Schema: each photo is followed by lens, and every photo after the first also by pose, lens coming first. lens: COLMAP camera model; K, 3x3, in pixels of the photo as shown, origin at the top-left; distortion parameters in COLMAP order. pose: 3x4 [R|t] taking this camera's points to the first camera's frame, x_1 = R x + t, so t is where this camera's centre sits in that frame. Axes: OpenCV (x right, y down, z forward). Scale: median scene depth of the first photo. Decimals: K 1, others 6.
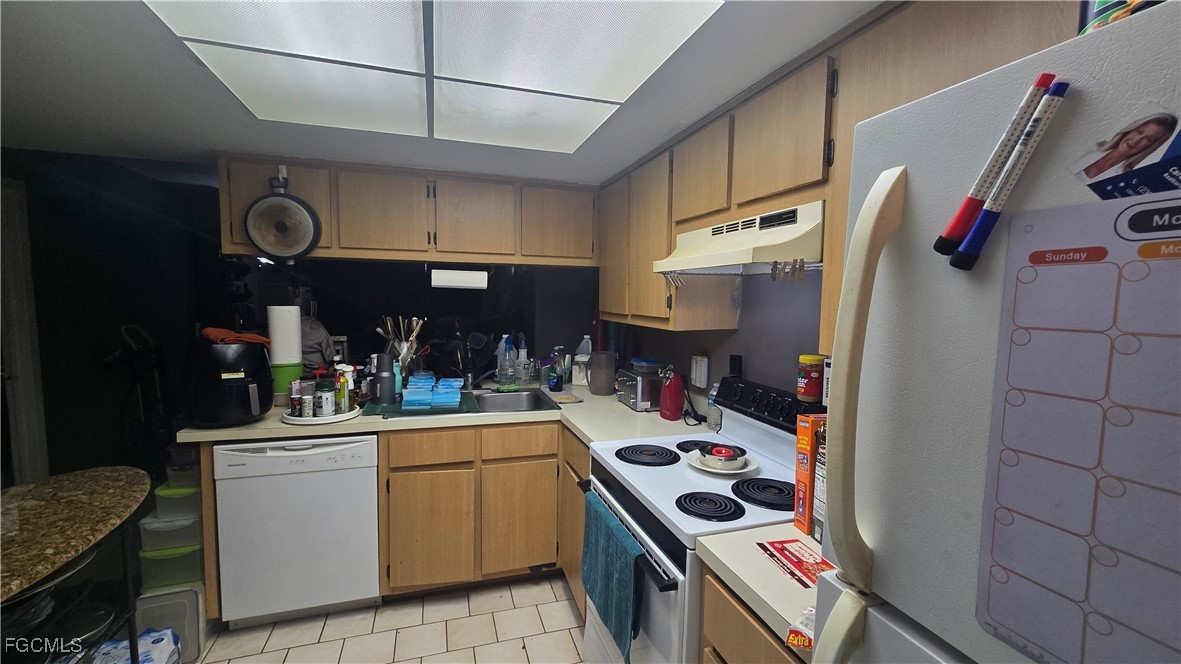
lens RADIAL K [[483.1, 0, 591.1], [0, 483.1, 336.5], [0, 0, 1]] dist [-0.003925, -0.000187]
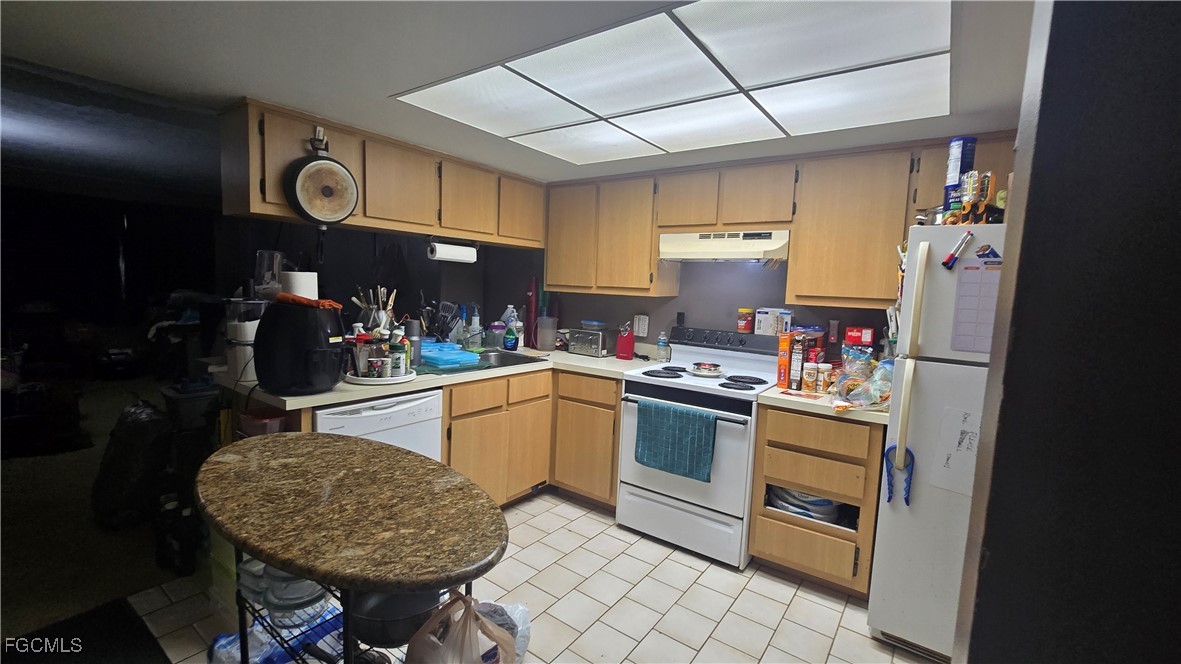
lens RADIAL K [[490.6, 0, 590.5], [0, 490.6, 332.0], [0, 0, 1]] dist [-0.000336, -0.000057]
pose [[0.813313, -0.038738, 0.580535, -0.880694], [0.021579, 0.999103, 0.036436, 0.037929], [-0.581426, -0.017106, 0.813420, -0.145889]]
